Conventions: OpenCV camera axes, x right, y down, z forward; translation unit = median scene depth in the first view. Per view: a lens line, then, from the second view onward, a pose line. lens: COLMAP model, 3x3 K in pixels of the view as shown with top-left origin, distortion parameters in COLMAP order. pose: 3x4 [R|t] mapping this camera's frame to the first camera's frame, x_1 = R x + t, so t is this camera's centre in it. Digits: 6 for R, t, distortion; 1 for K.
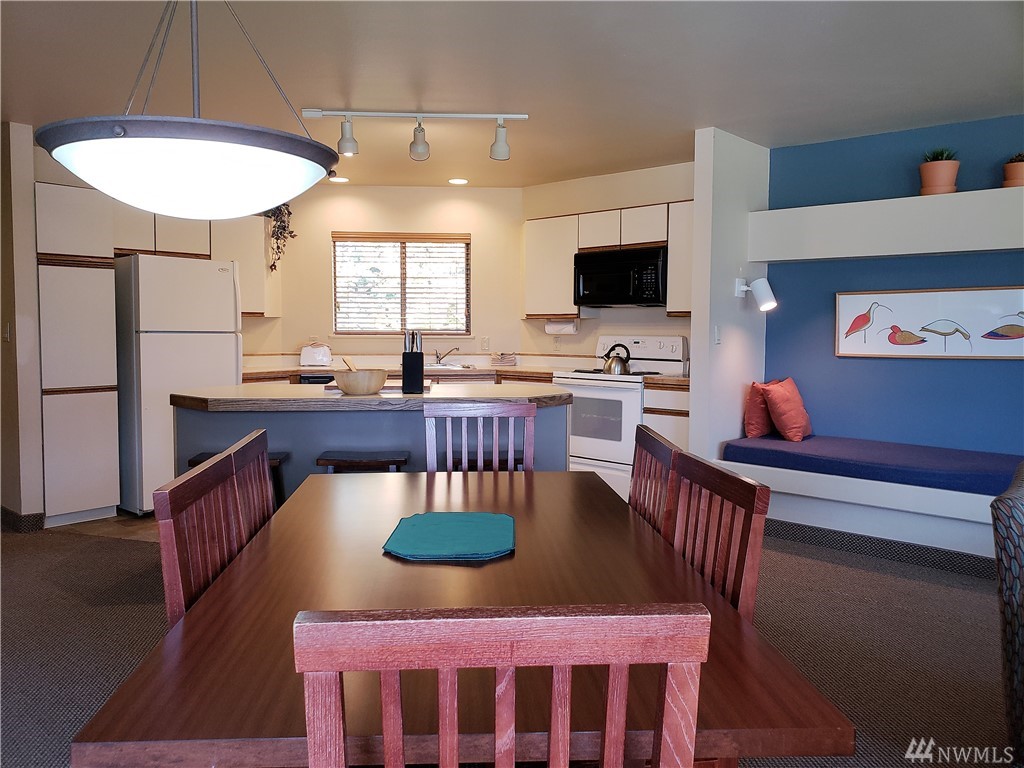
lens RADIAL K [[793.0, 0, 509.6], [0, 793.0, 369.2], [0, 0, 1]] dist [0.160104, -0.317598]
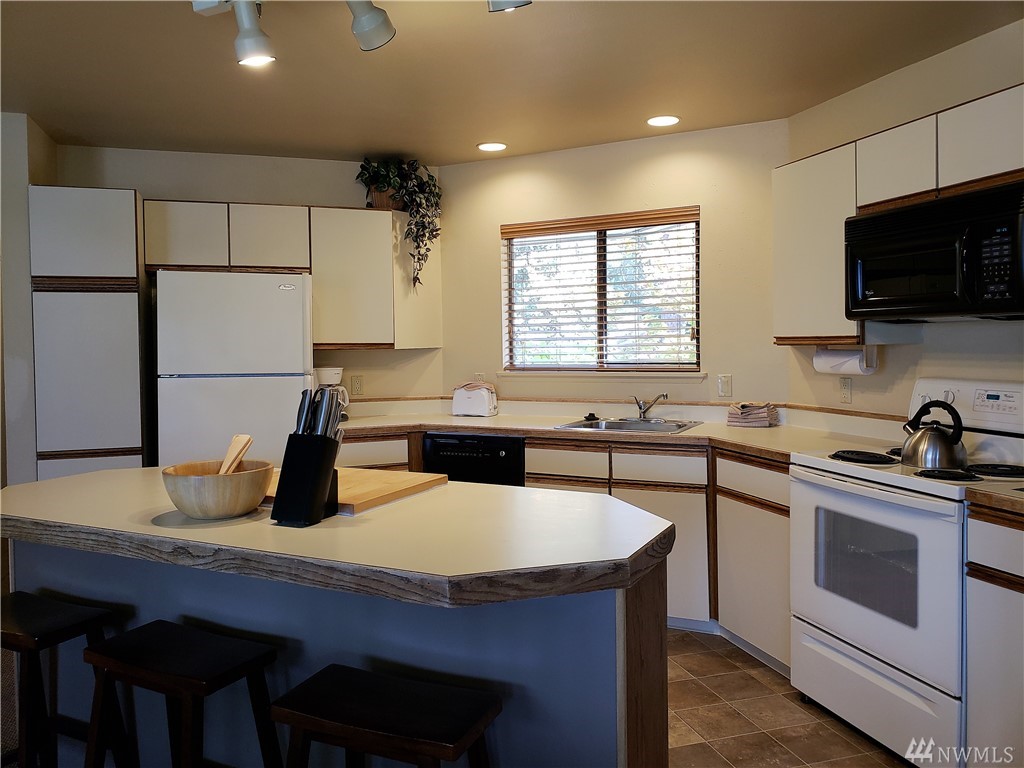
lens RADIAL K [[793.0, 0, 509.6], [0, 793.0, 369.2], [0, 0, 1]] dist [0.160104, -0.317598]
pose [[0.853198, 0.003624, -0.521574, 0.166327], [-0.013306, 0.999802, -0.014819, -0.039052], [0.521417, 0.019584, 0.853077, 0.457603]]
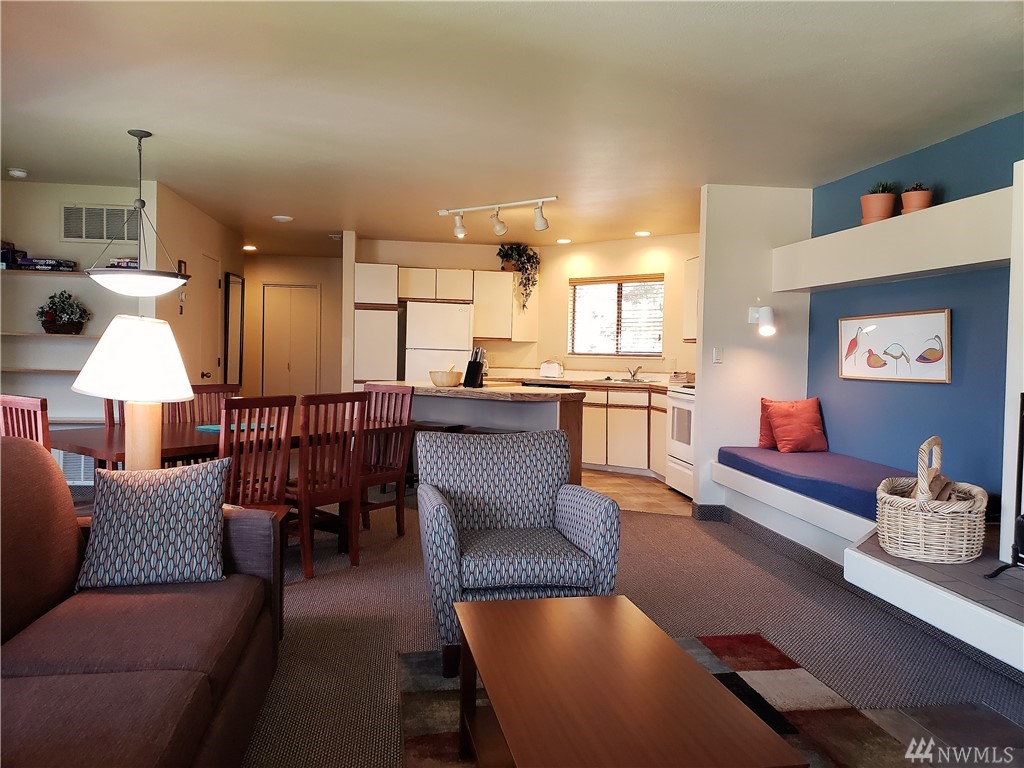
lens RADIAL K [[793.0, 0, 509.6], [0, 793.0, 369.2], [0, 0, 1]] dist [0.160104, -0.317598]
pose [[0.748864, 0.028012, -0.662131, 0.664091], [-0.055328, 0.998261, -0.020344, 0.015247], [0.660410, 0.051869, 0.749112, -0.071471]]
